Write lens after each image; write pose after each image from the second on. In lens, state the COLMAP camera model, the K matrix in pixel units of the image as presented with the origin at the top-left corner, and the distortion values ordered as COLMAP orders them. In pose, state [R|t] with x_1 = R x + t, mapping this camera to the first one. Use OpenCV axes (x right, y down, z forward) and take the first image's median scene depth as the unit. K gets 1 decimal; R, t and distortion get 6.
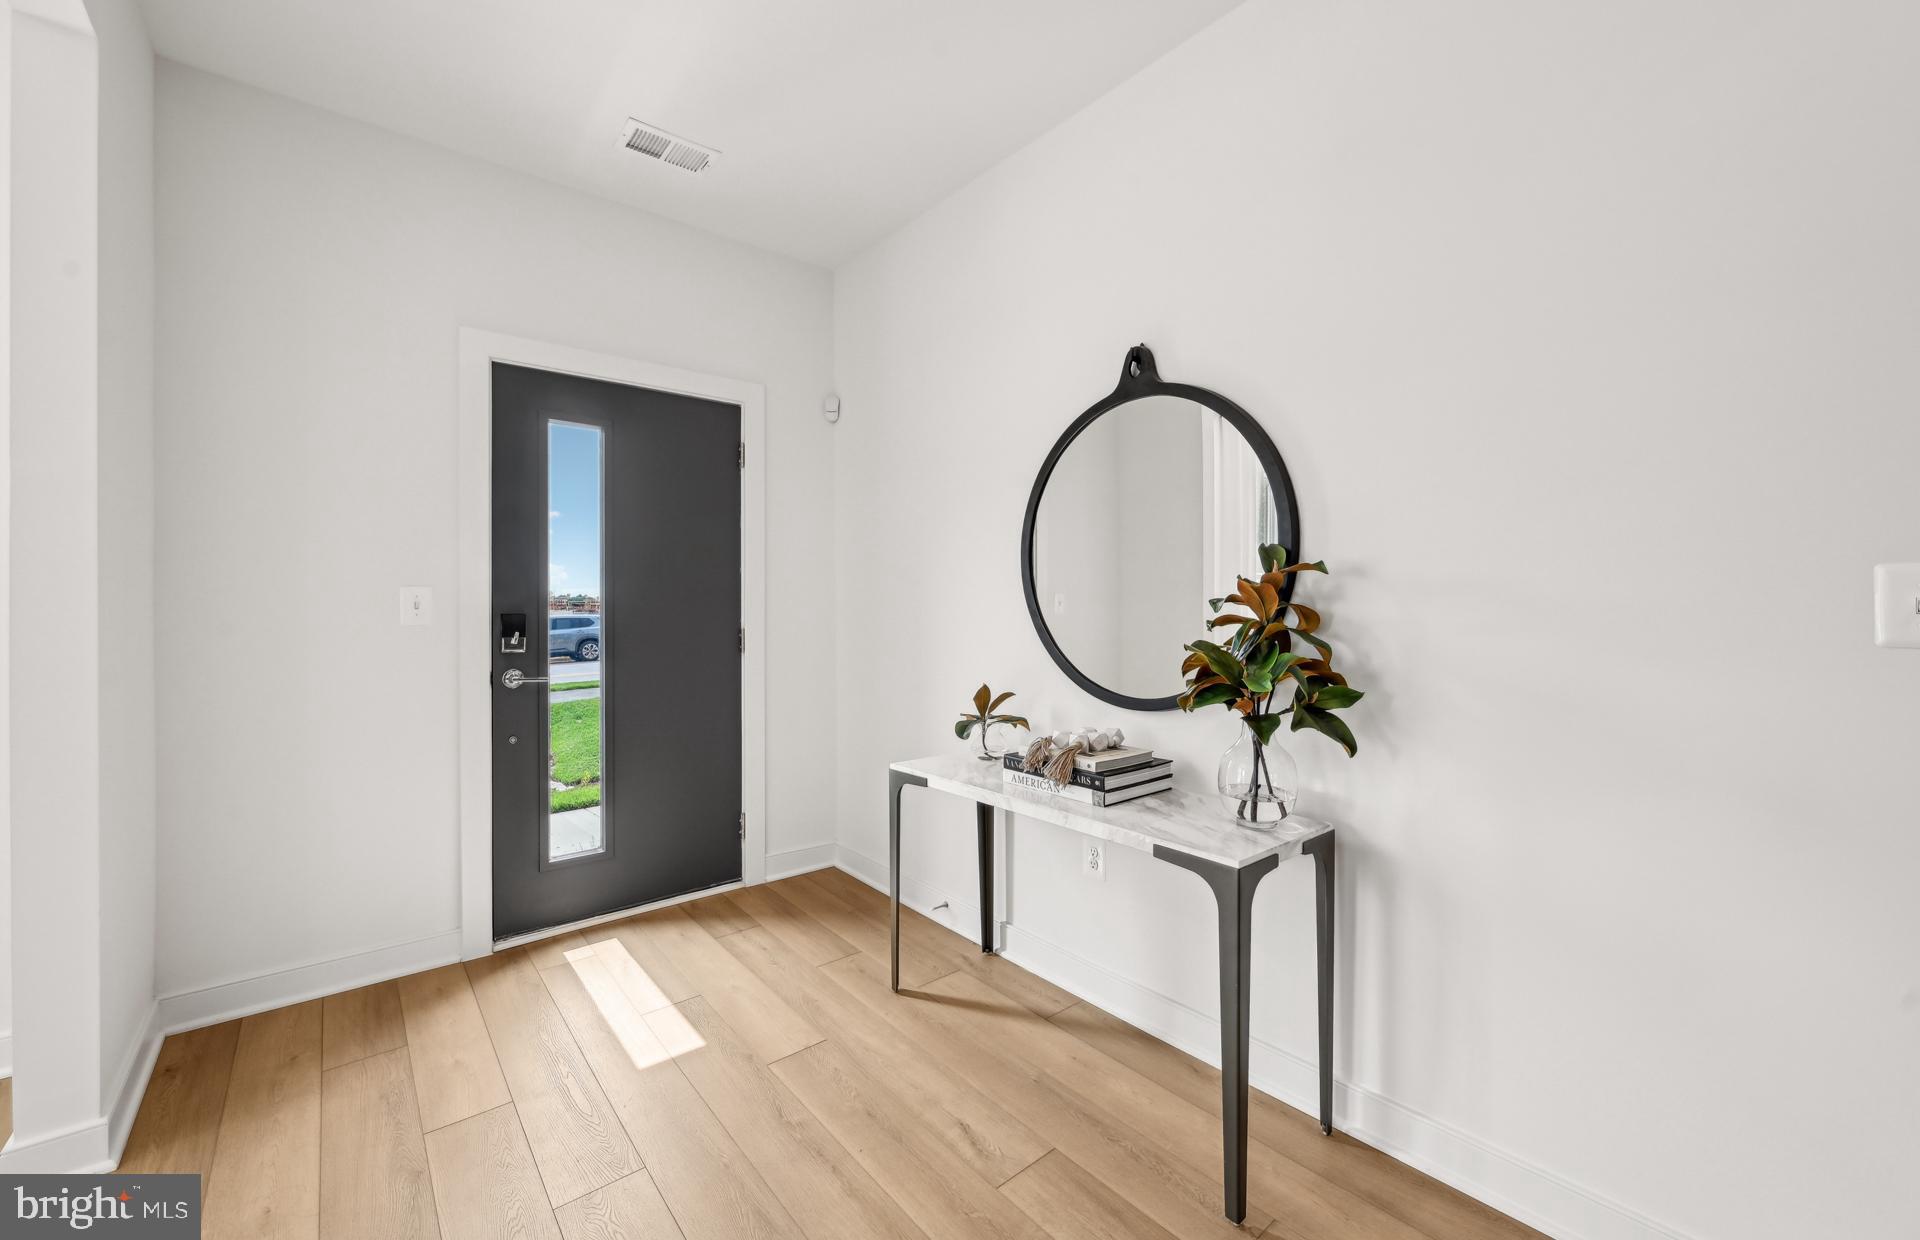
lens RADIAL K [[759.9, 0, 970.9], [0, 759.9, 603.9], [0, 0, 1]] dist [0.001775, -0.000013]
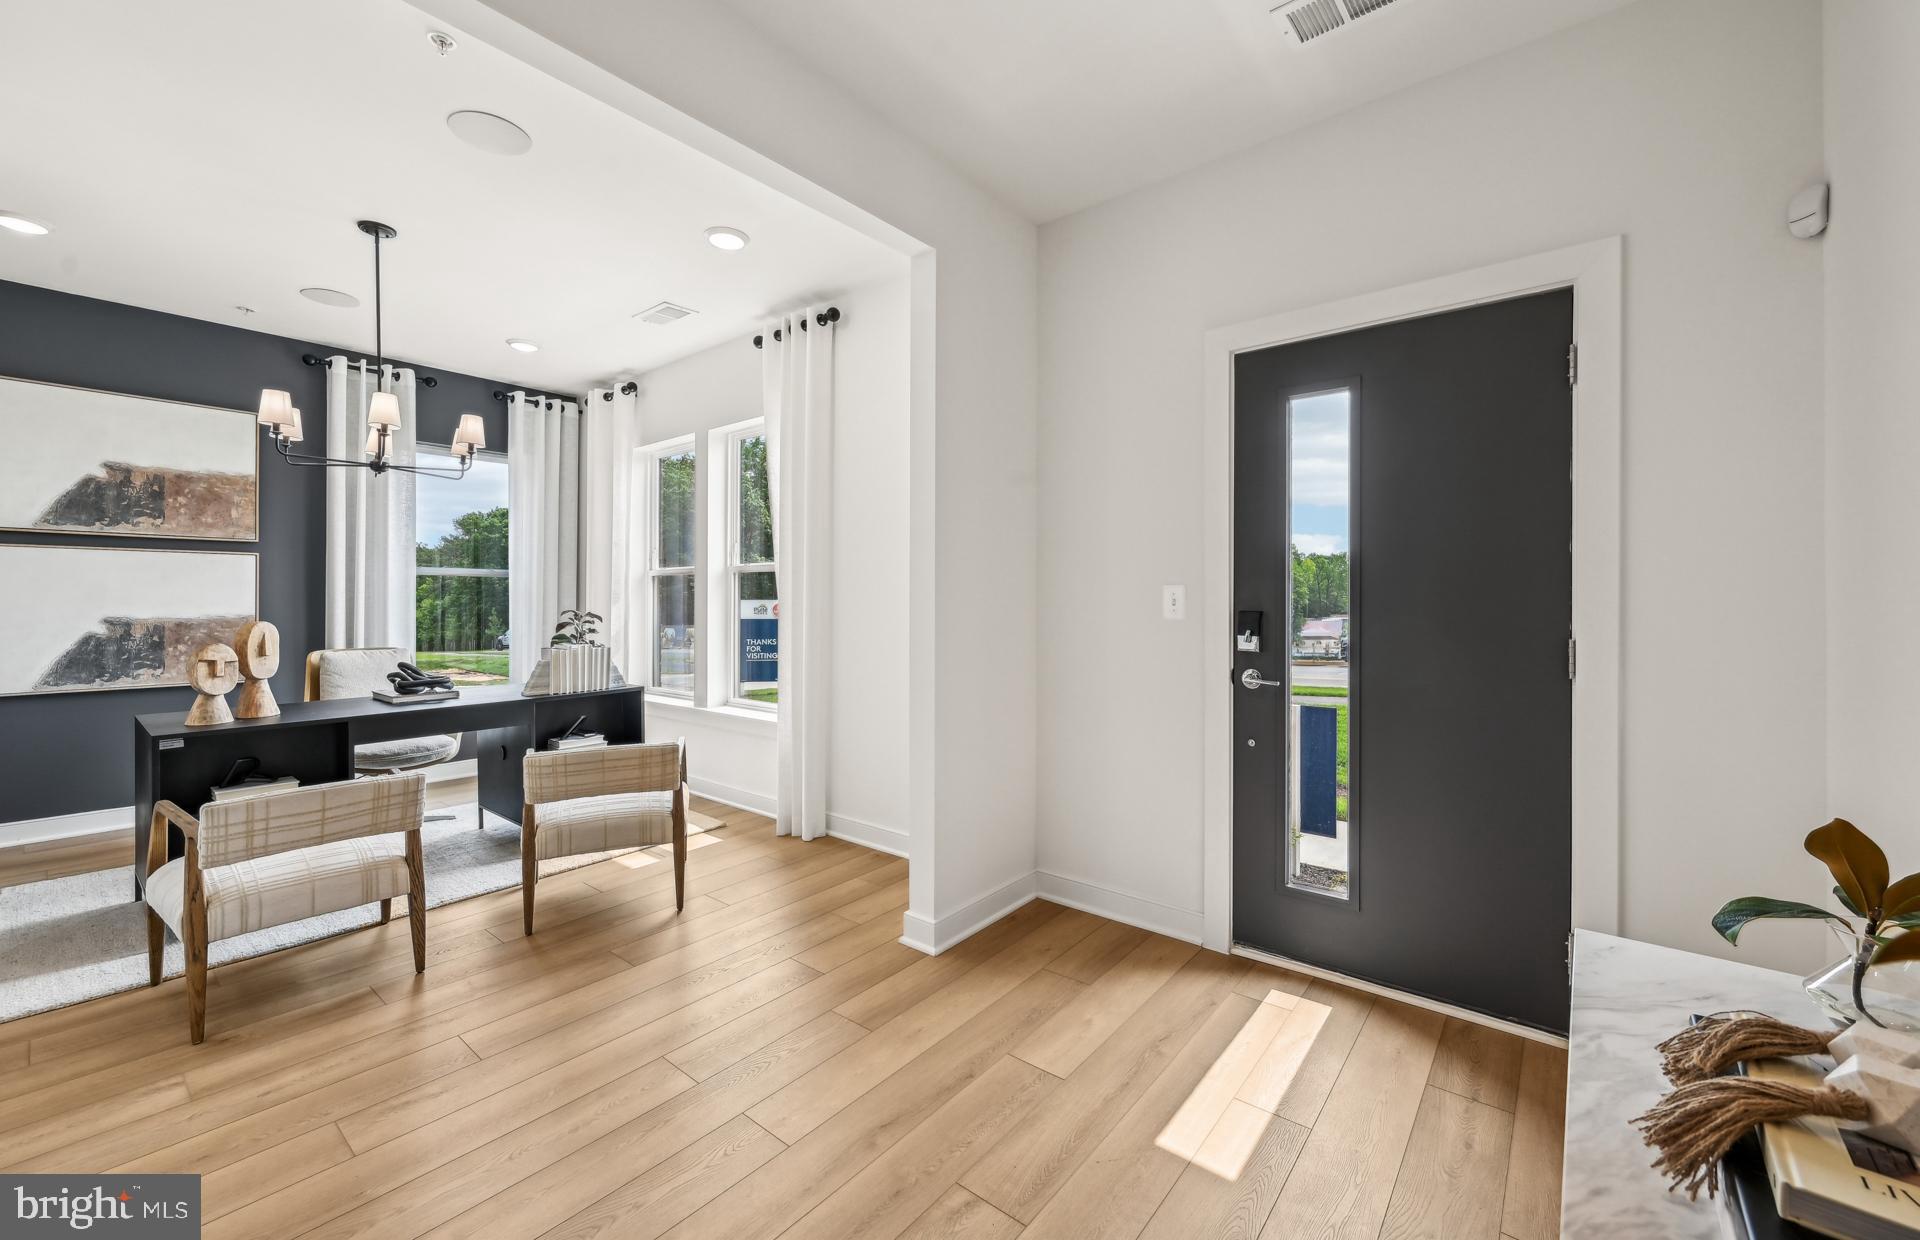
lens RADIAL K [[759.9, 0, 970.9], [0, 759.9, 603.9], [0, 0, 1]] dist [0.001775, -0.000013]
pose [[0.184395, 0.004115, -0.982844, 0.274255], [-0.000890, 0.999992, 0.004019, 0.000766], [0.982852, 0.000133, 0.184397, 0.478931]]
